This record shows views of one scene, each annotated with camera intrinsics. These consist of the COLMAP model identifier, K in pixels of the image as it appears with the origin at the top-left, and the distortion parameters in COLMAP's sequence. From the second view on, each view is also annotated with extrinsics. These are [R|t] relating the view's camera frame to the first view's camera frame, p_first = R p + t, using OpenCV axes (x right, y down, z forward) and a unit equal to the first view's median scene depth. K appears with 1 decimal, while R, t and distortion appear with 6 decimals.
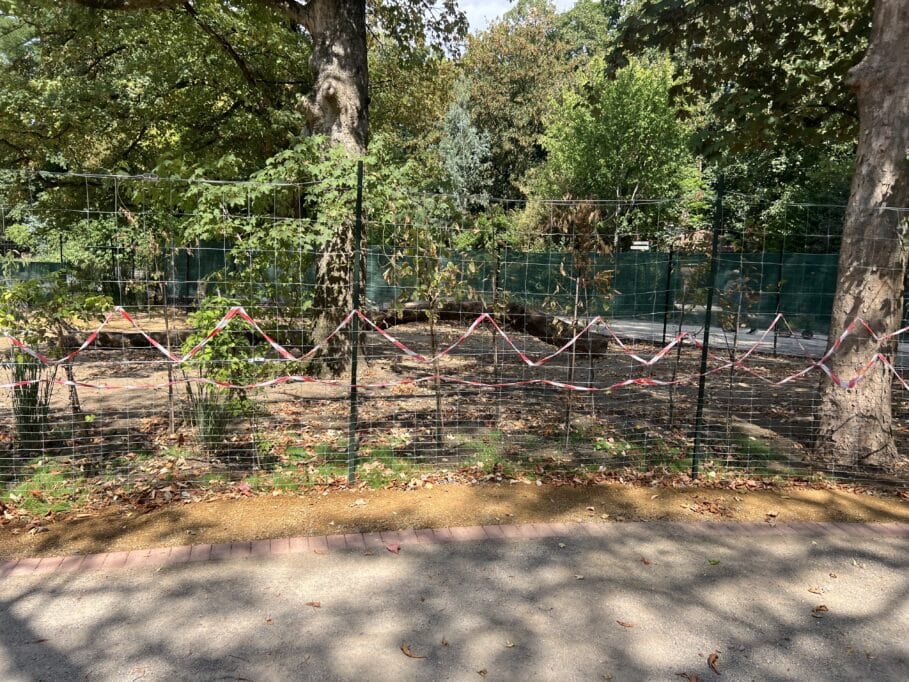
lens RADIAL K [[687.5, 0, 454.5], [0, 687.5, 341.0], [0, 0, 1]] dist [0.049915, -0.047204]
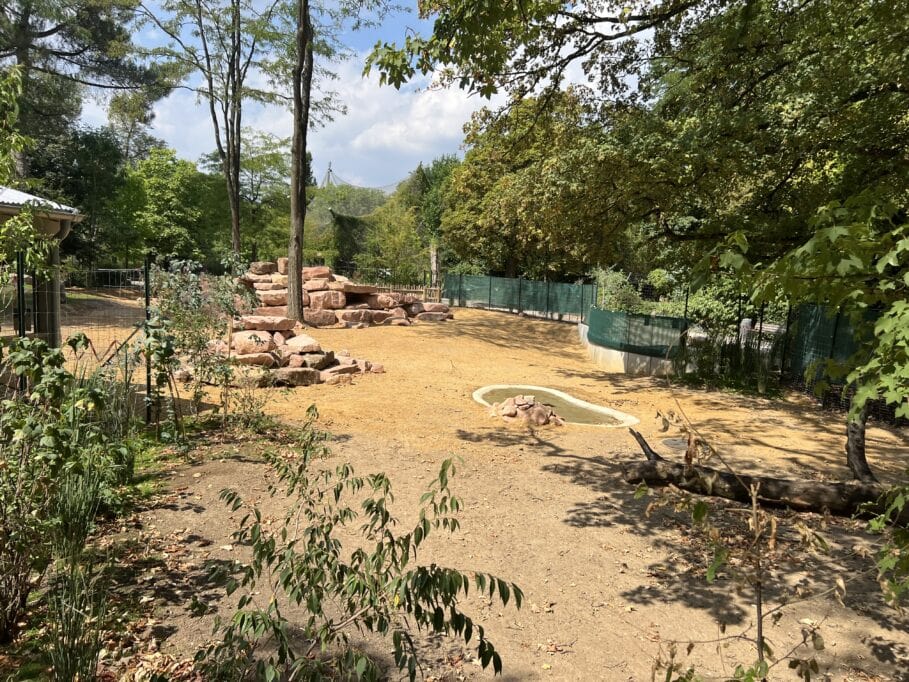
lens RADIAL K [[687.5, 0, 454.5], [0, 687.5, 341.0], [0, 0, 1]] dist [0.049915, -0.047204]
pose [[0.653864, 0.089020, -0.751357, -0.095700], [-0.125807, 0.992022, 0.008052, -0.065590], [0.746080, 0.089261, 0.659846, 0.219153]]
